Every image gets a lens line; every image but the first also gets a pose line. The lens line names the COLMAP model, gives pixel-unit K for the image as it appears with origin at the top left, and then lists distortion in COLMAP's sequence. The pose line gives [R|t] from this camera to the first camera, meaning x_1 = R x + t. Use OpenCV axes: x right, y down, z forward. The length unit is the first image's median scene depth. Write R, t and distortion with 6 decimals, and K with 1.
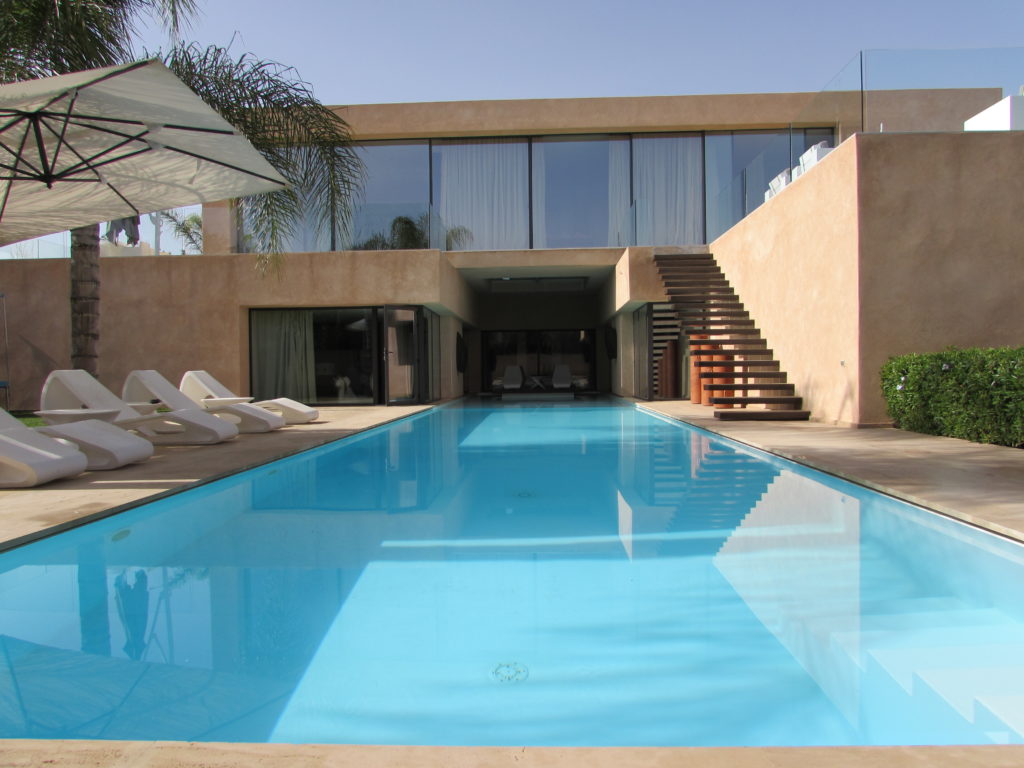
lens RADIAL K [[720.6, 0, 512.0], [0, 720.6, 384.0], [0, 0, 1]] dist [-0.041430, 0.016732]
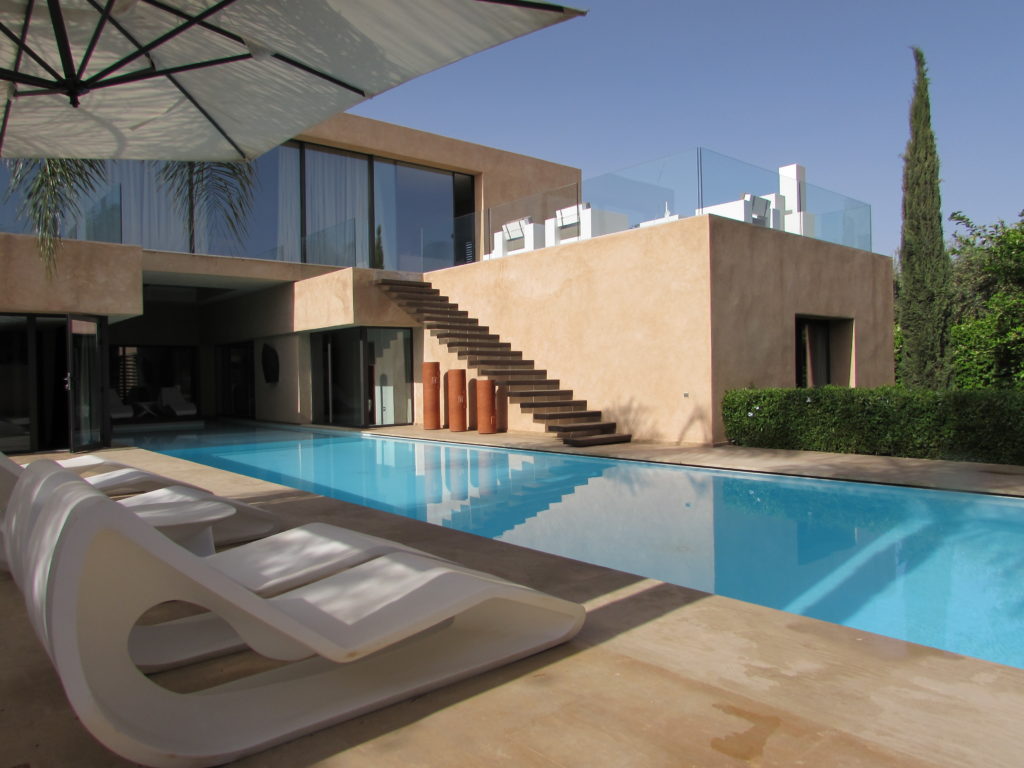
lens RADIAL K [[720.6, 0, 512.0], [0, 720.6, 384.0], [0, 0, 1]] dist [-0.041430, 0.016732]
pose [[0.734891, -0.005179, 0.678166, -0.329183], [0.017235, 0.999790, -0.011041, -0.021931], [-0.677967, 0.019802, 0.734826, 0.159818]]
